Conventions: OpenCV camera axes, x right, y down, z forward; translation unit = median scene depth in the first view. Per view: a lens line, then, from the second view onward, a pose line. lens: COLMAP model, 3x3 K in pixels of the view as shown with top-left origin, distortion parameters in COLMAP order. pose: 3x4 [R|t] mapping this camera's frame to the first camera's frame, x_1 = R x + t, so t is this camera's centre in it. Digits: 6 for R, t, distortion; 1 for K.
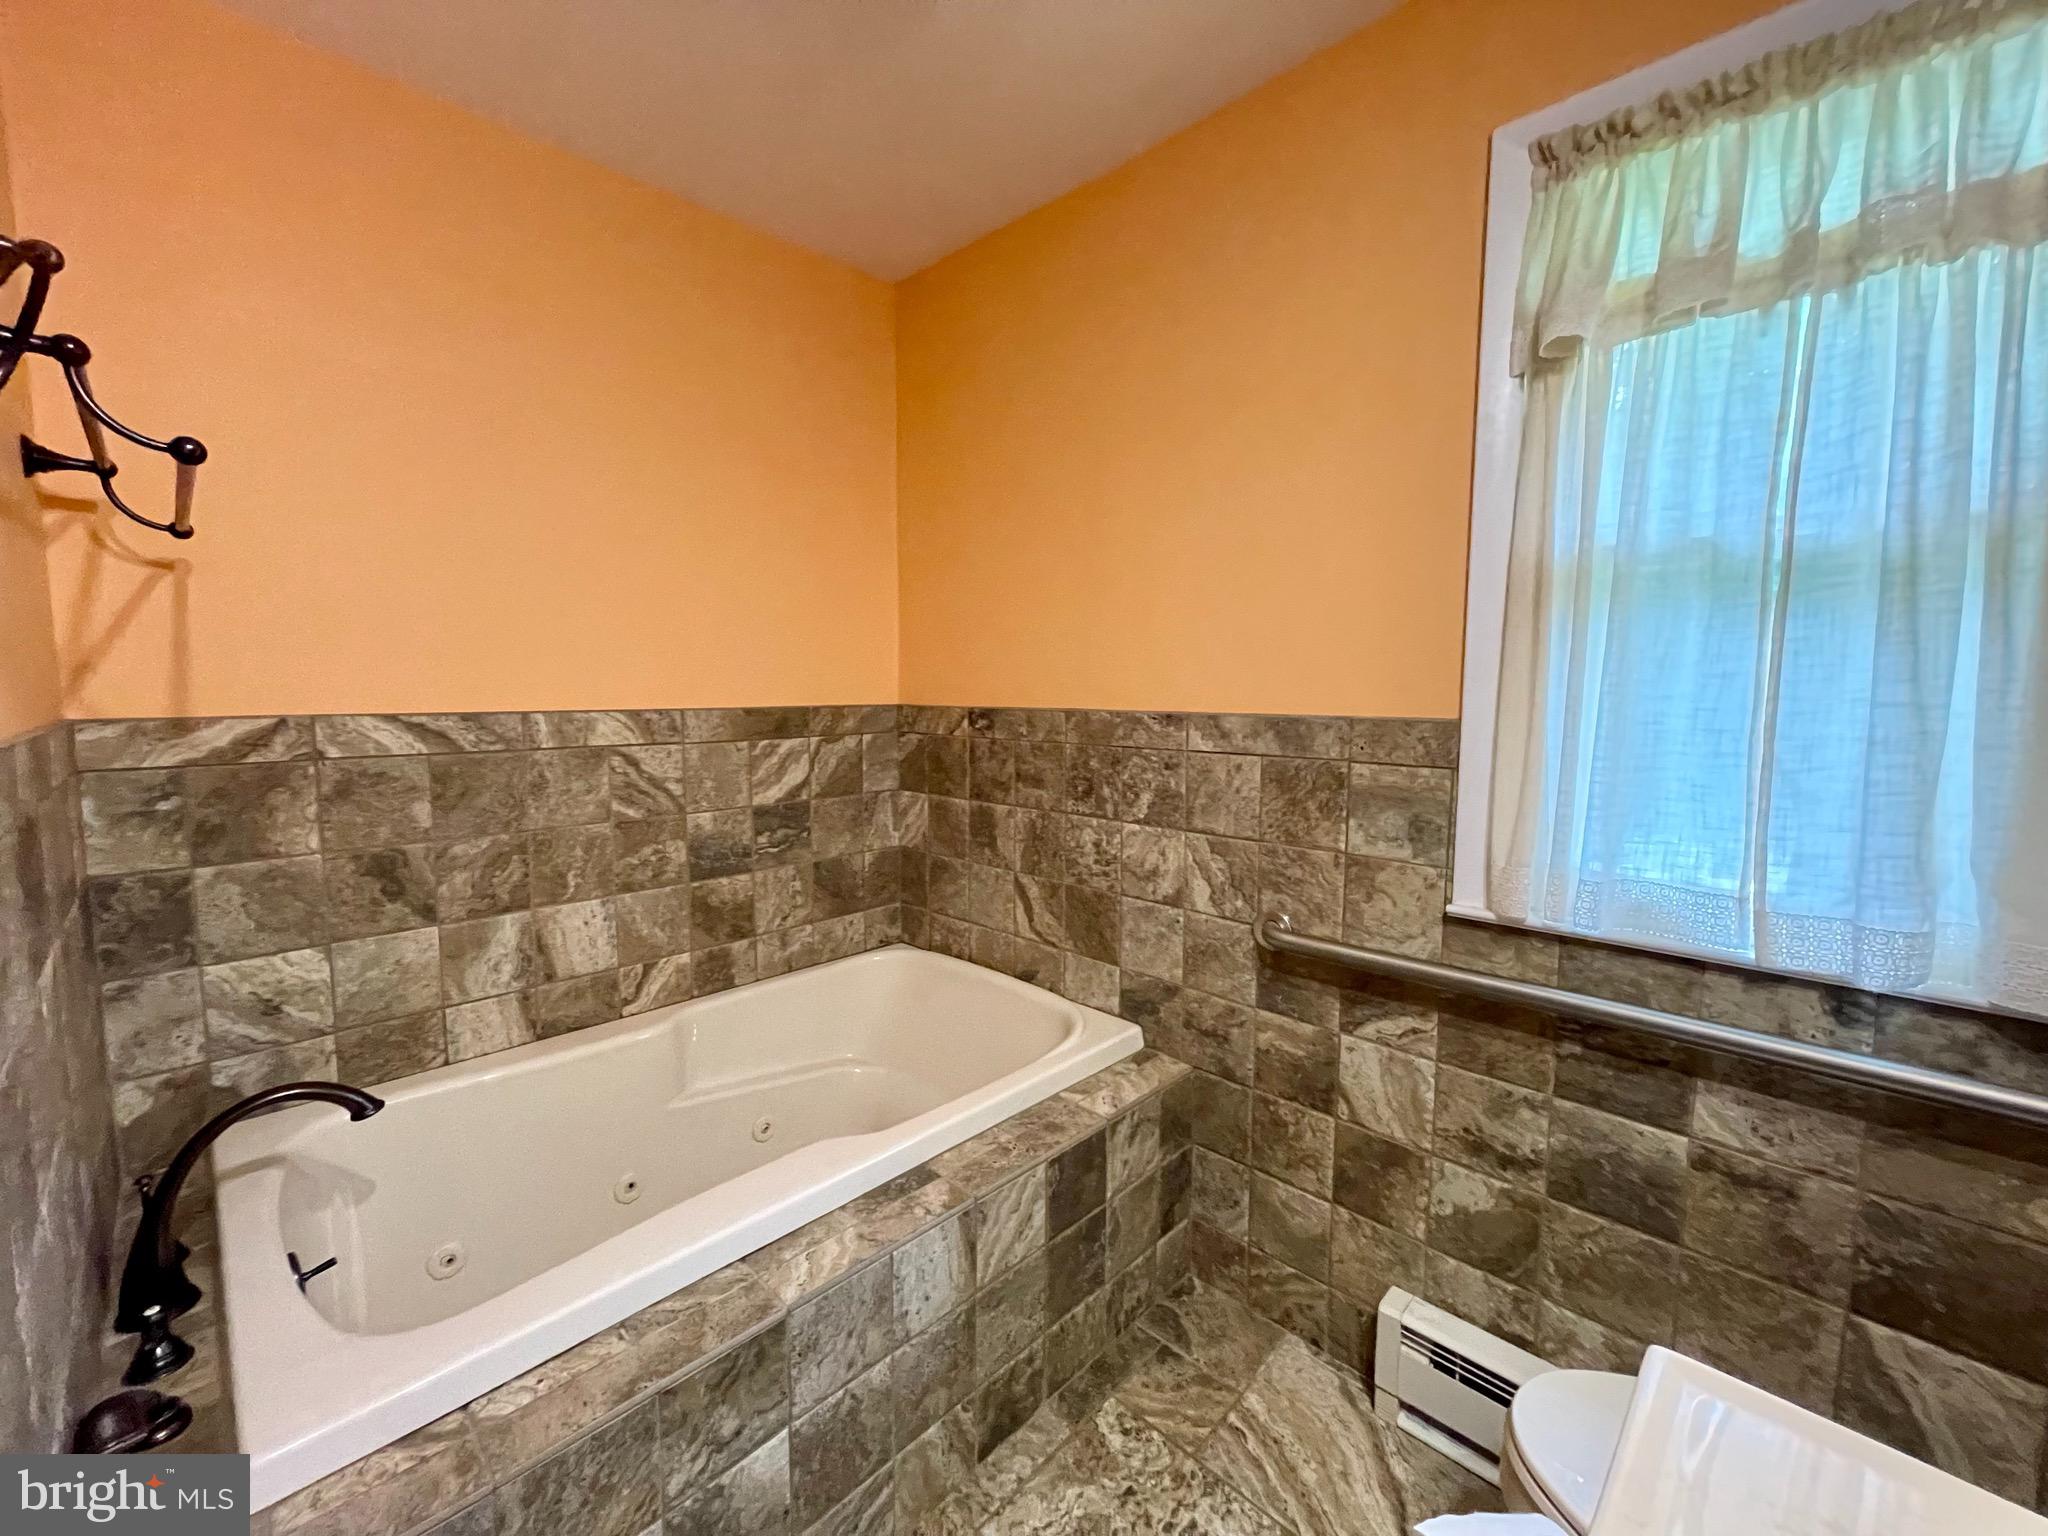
lens RADIAL K [[825.9, 0, 1018.2], [0, 825.9, 761.1], [0, 0, 1]] dist [-0.005402, 0.000605]
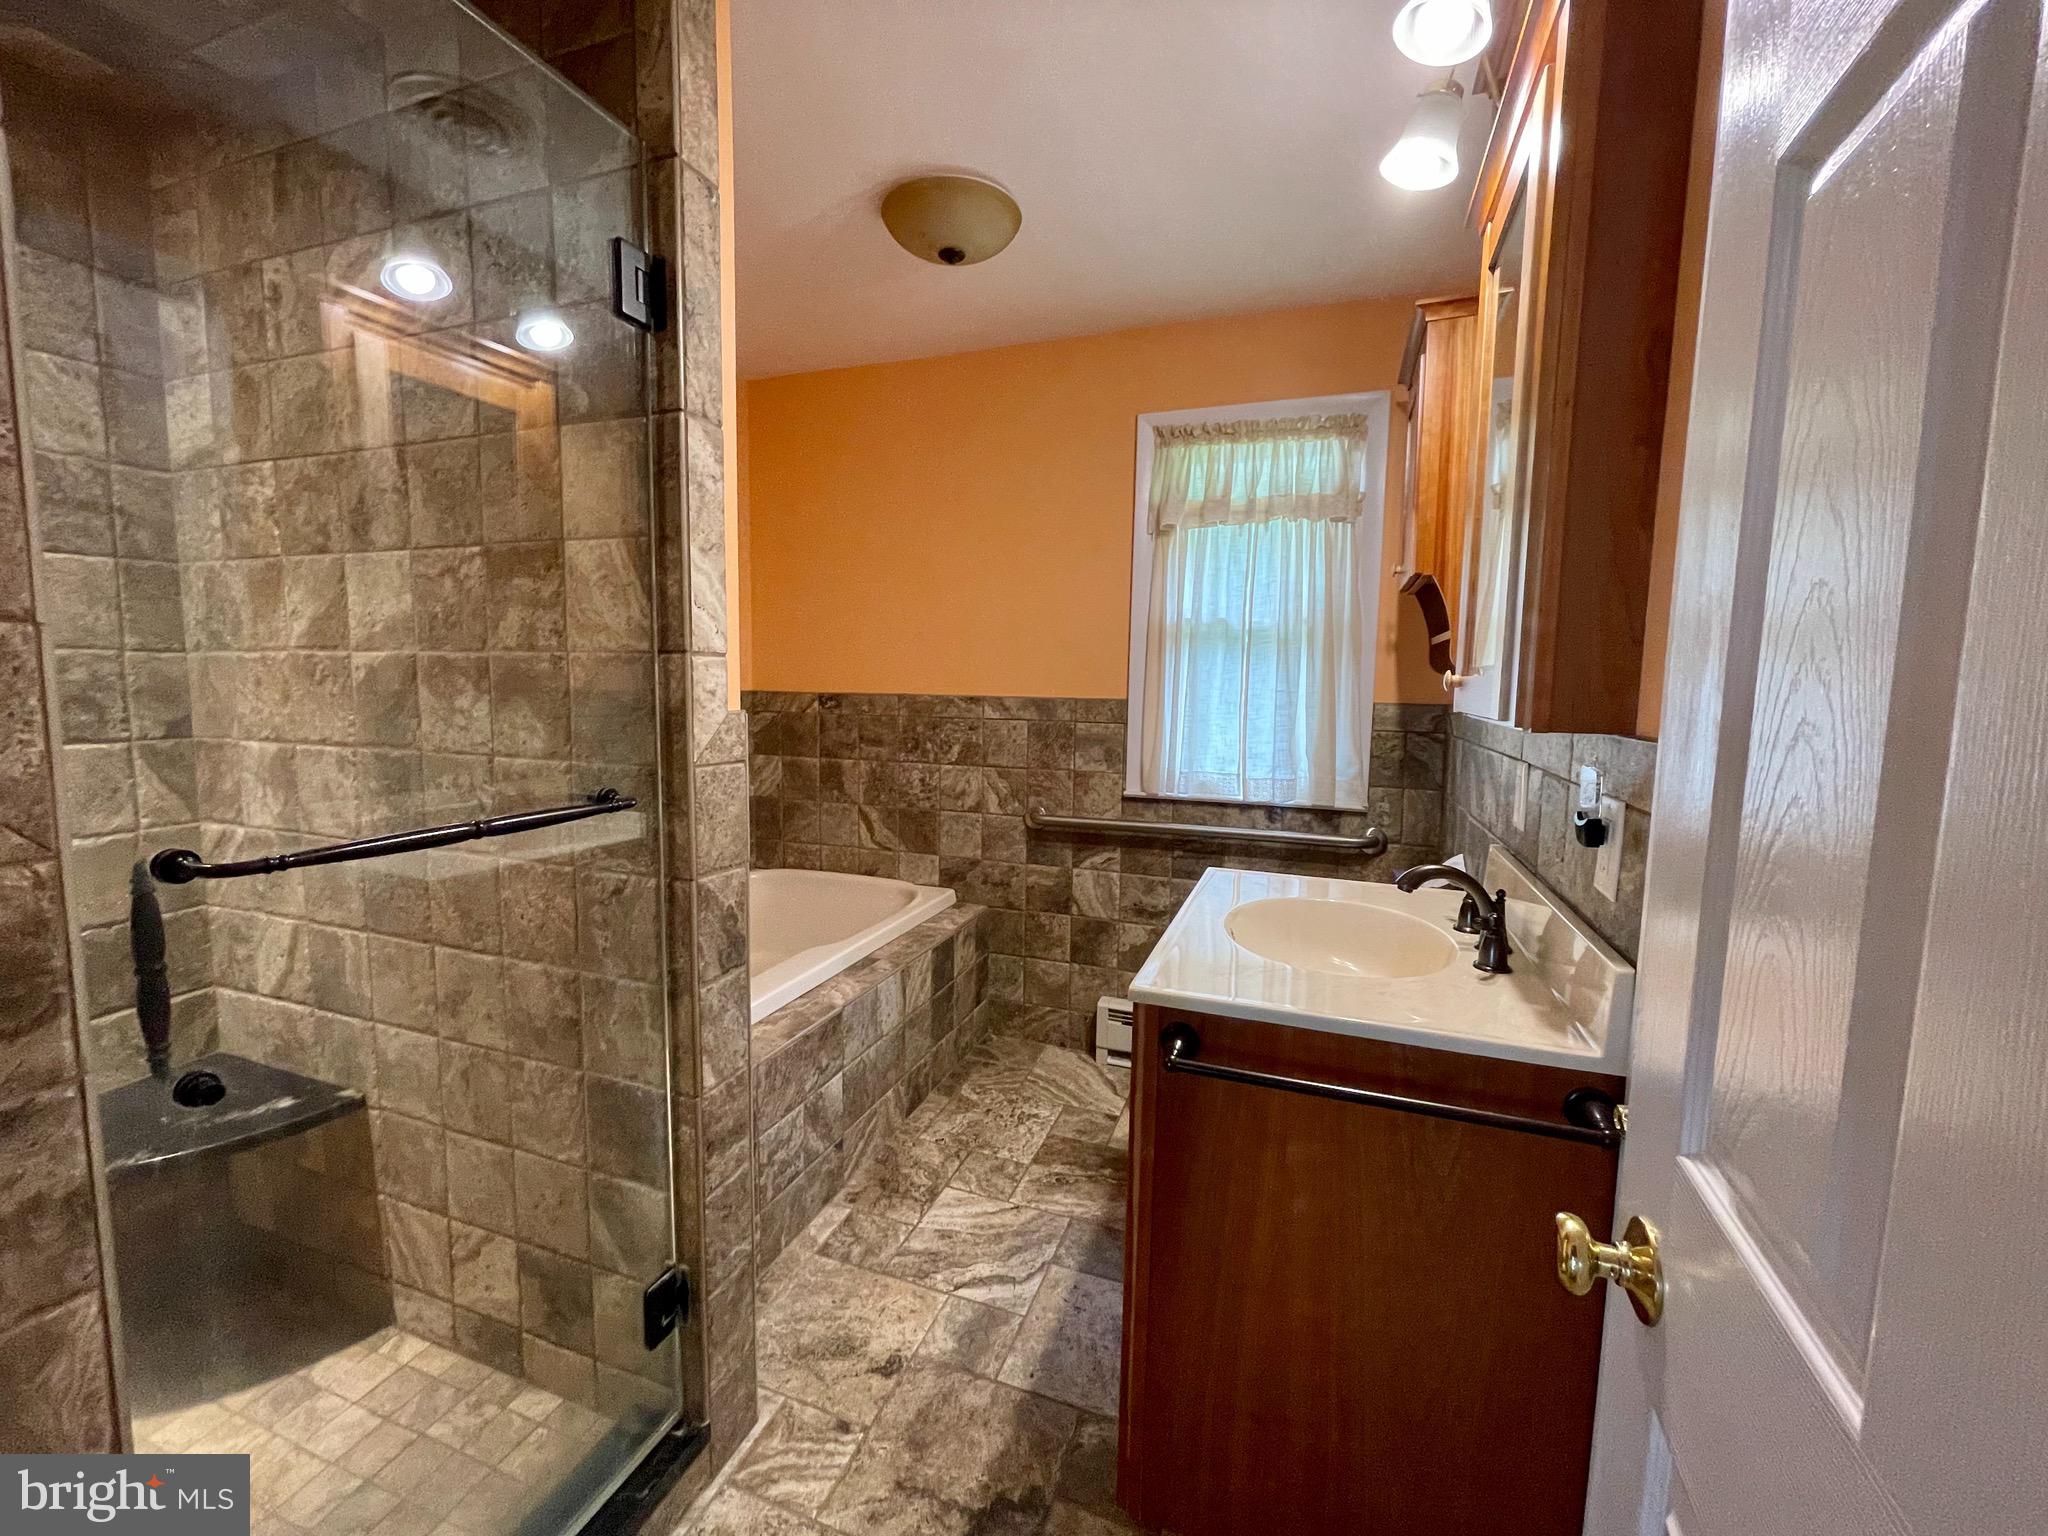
lens RADIAL K [[825.9, 0, 1028.2], [0, 825.9, 765.4], [0, 0, 1]] dist [-0.005402, 0.000605]
pose [[0.902675, -0.029687, 0.429298, -0.510669], [0.025217, 0.999552, 0.016097, 0.067852], [-0.429584, -0.003704, 0.903019, -0.660335]]
